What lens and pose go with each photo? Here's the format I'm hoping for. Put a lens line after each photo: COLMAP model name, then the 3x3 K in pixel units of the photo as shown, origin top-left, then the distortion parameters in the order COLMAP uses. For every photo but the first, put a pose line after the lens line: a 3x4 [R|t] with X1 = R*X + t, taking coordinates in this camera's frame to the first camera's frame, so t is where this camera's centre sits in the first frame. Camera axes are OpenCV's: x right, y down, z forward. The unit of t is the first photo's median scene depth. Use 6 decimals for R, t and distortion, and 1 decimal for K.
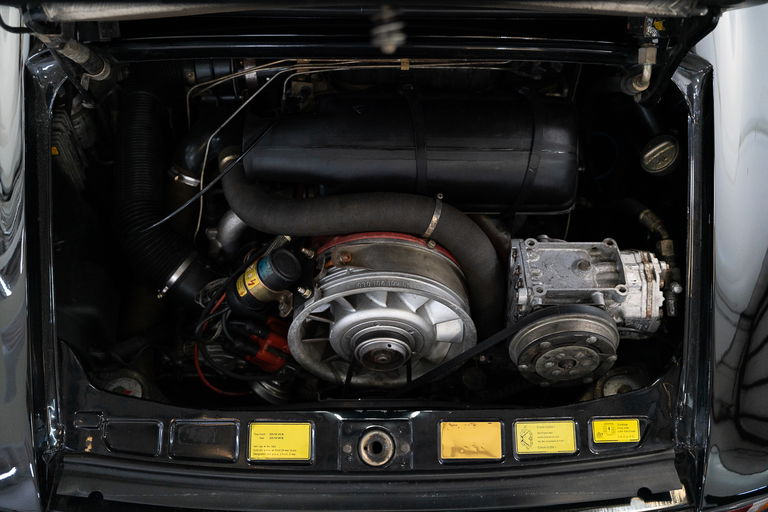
lens RADIAL K [[747.8, 0, 384.0], [0, 747.8, 256.0], [0, 0, 1]] dist [0.003044, 0.002422]
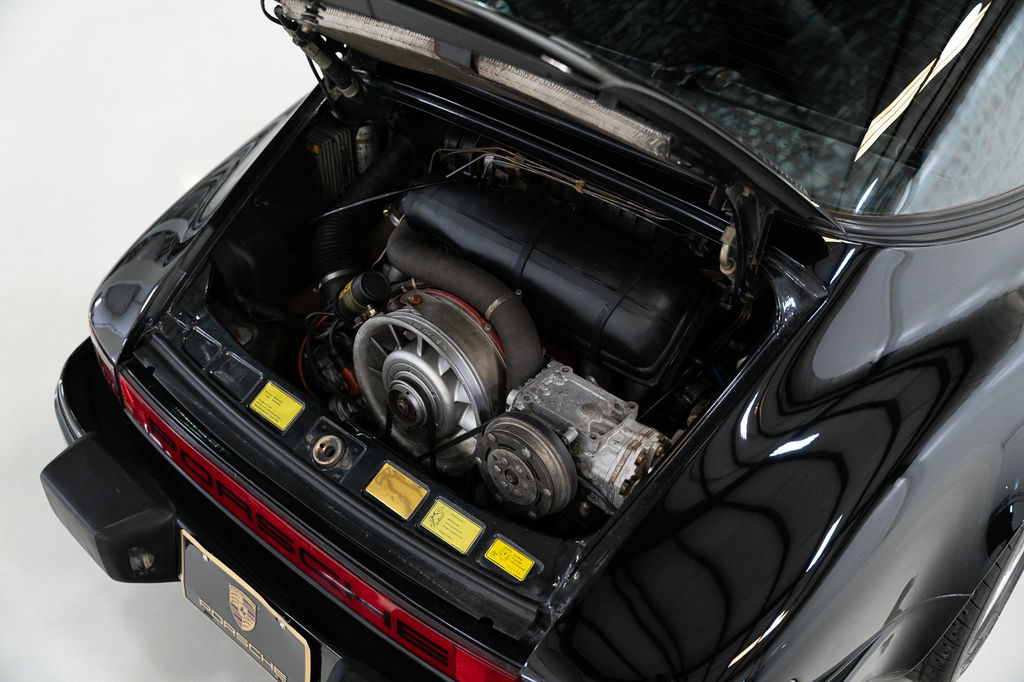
lens RADIAL K [[997.0, 0, 512.0], [0, 997.0, 341.0], [0, 0, 1]] dist [0.003044, 0.002422]
pose [[0.753769, 0.416588, -0.508220, 0.820454], [-0.524896, 0.846989, -0.084225, 0.101153], [0.395369, 0.330249, 0.857099, -0.171915]]
